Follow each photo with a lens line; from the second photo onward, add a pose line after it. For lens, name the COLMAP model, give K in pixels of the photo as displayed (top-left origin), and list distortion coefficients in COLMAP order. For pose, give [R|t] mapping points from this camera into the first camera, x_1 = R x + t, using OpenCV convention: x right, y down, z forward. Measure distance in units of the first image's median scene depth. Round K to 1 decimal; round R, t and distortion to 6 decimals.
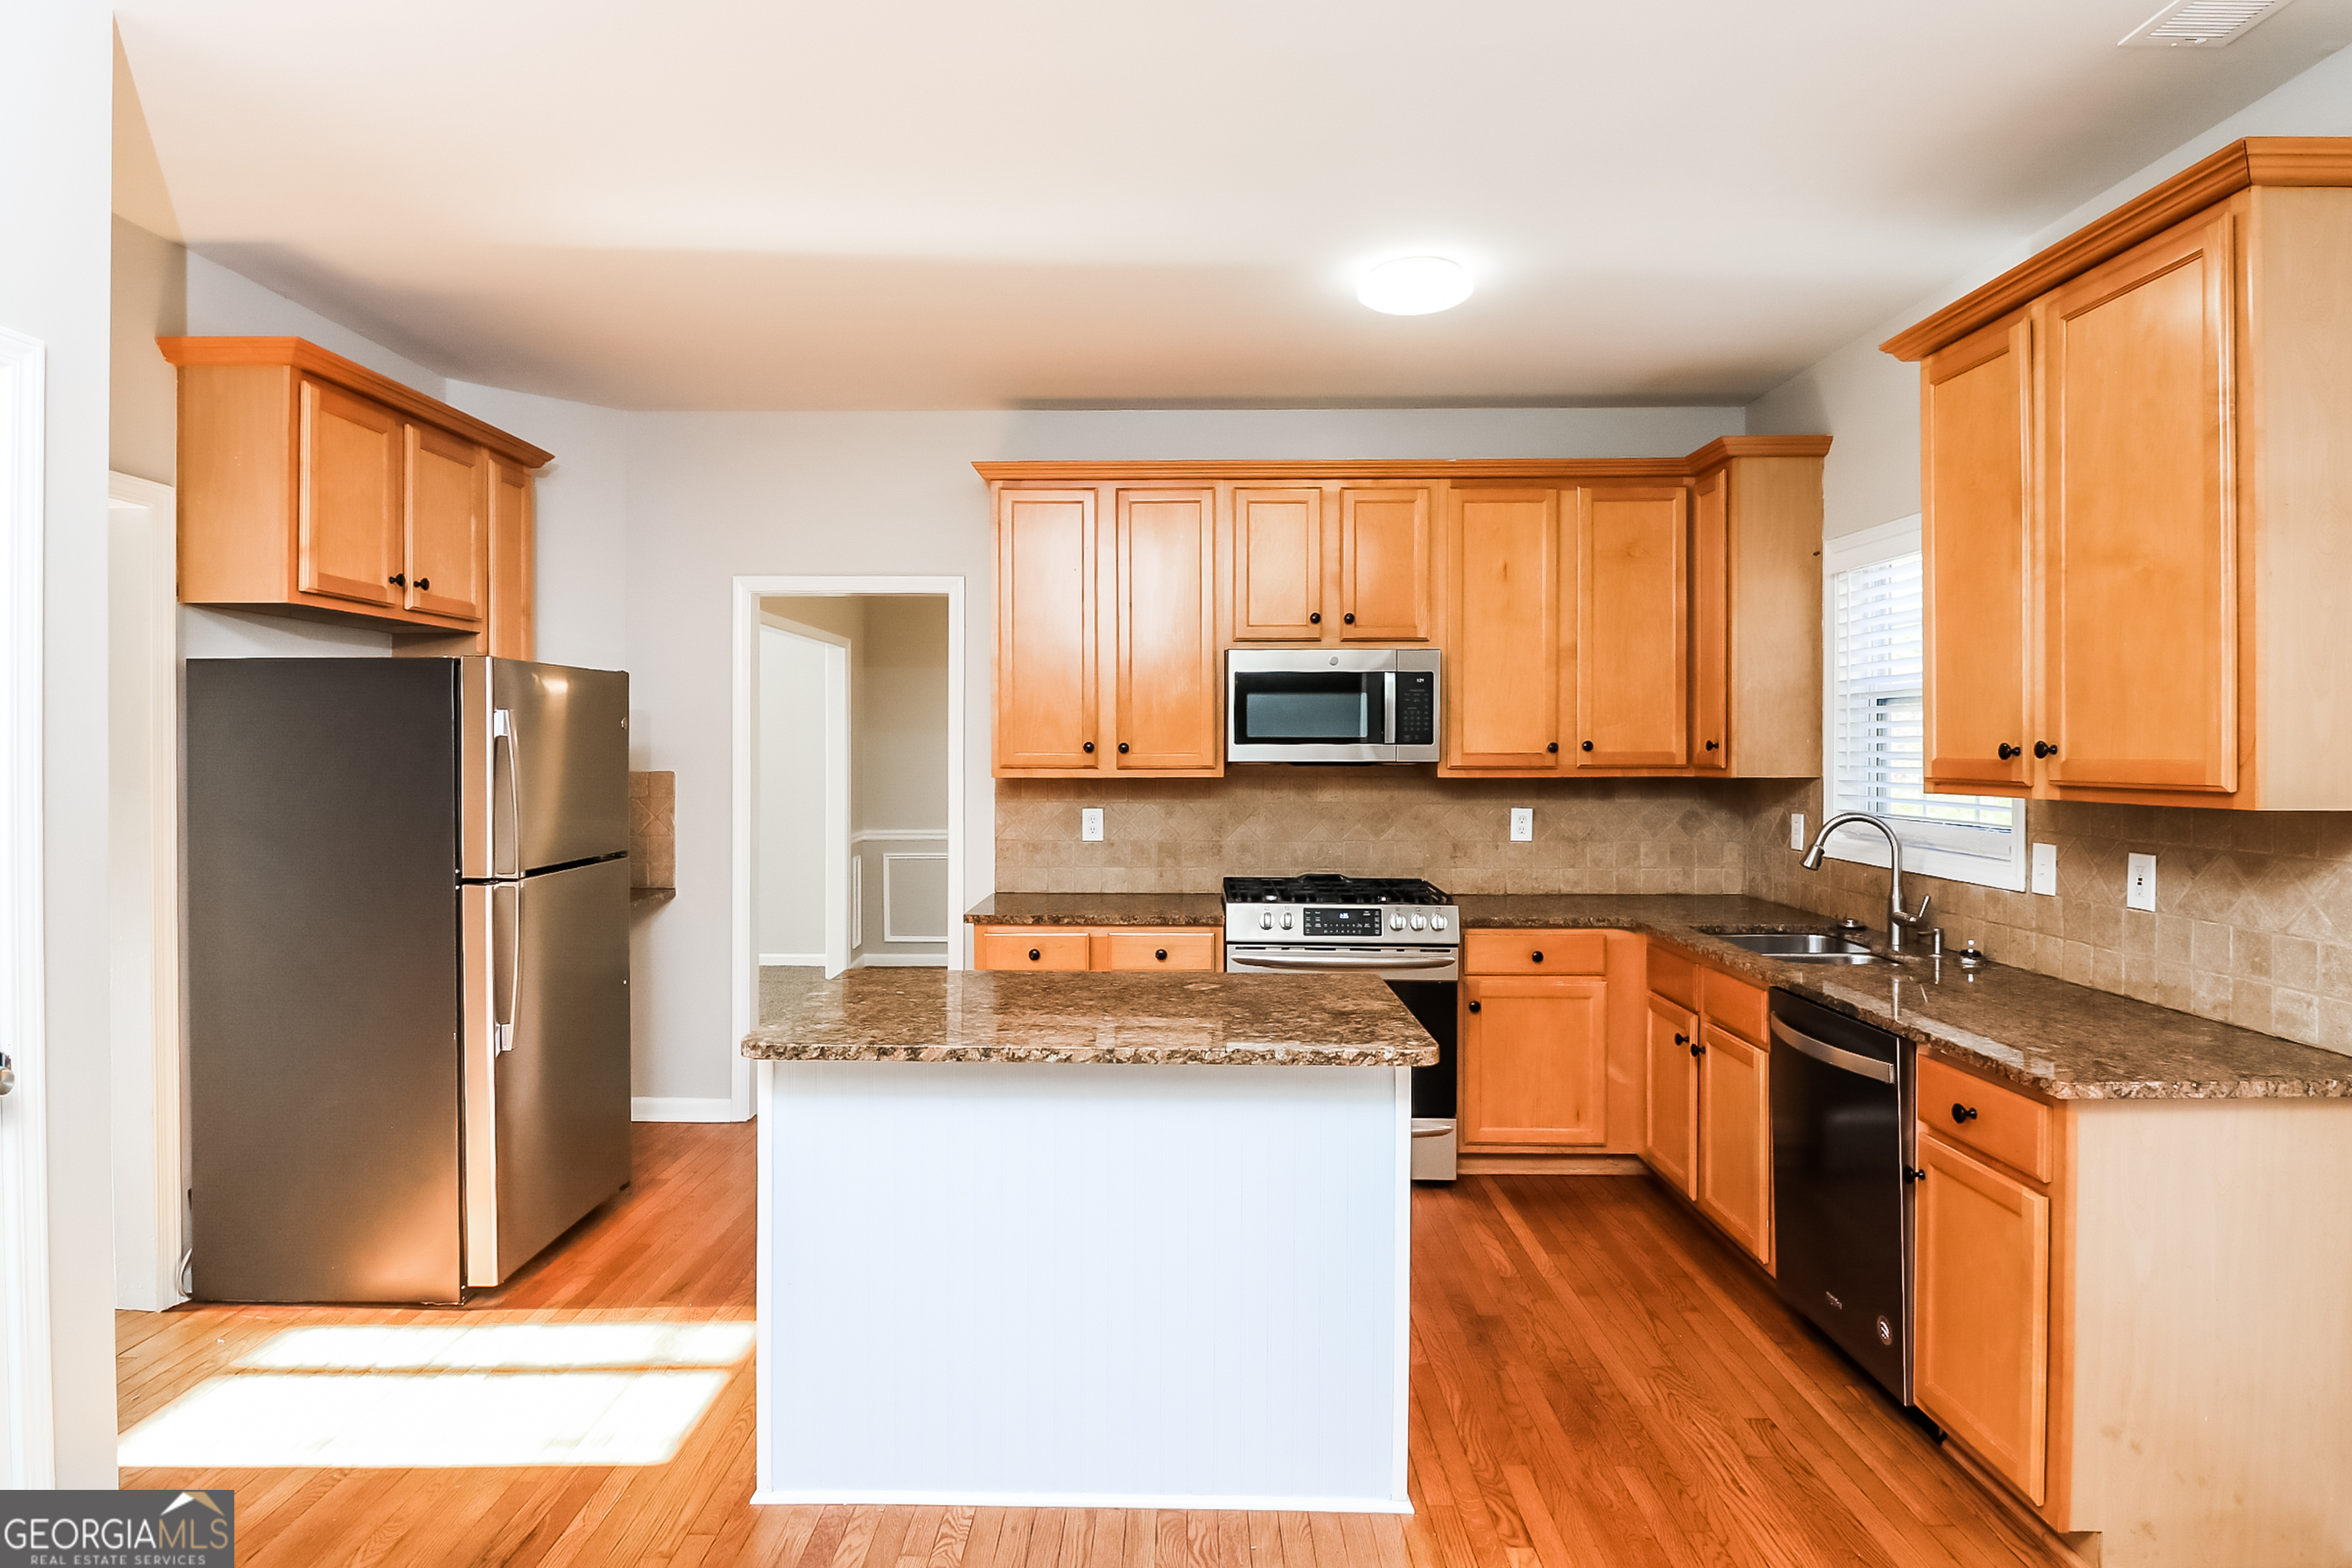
lens RADIAL K [[1289.8, 0, 1176.6], [0, 1289.8, 764.6], [0, 0, 1]] dist [0.003514, 0.003619]
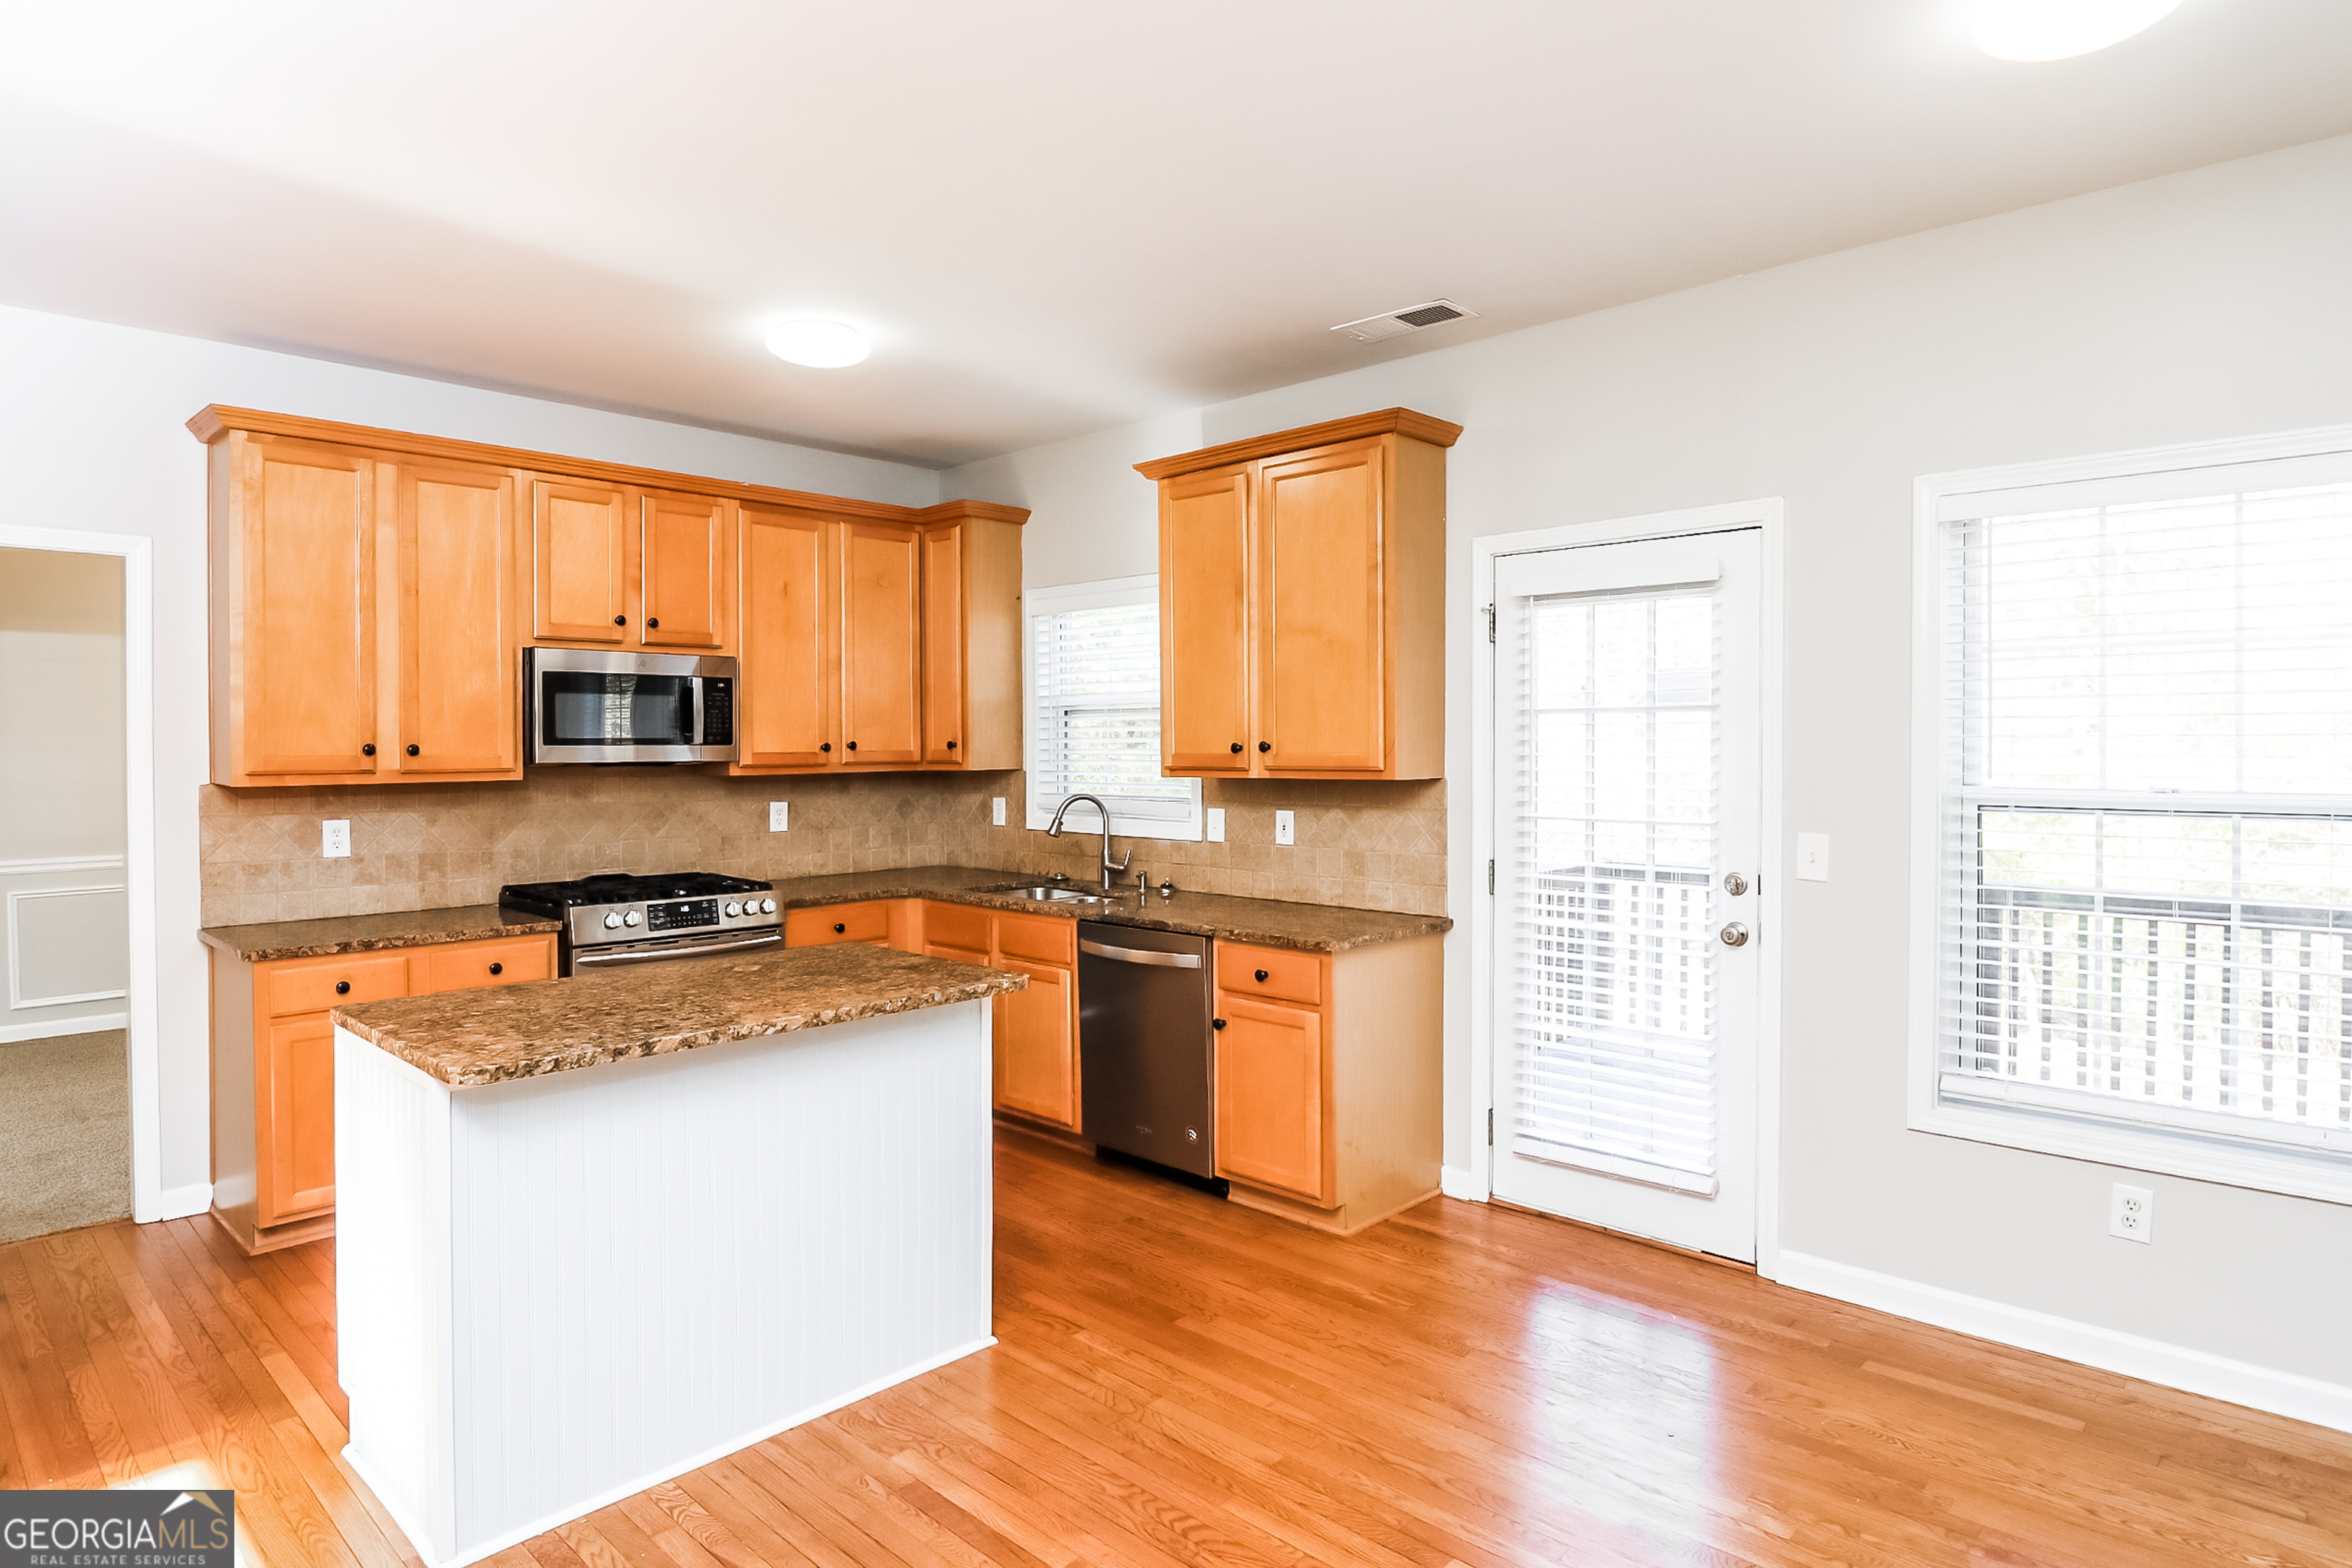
lens RADIAL K [[1289.8, 0, 1137.6], [0, 1289.8, 780.0], [0, 0, 1]] dist [0.003514, 0.003619]
pose [[0.692154, -0.022841, 0.721388, -0.371295], [0.013982, 0.999736, 0.018238, -0.001329], [-0.721614, -0.002537, 0.692290, 0.006173]]
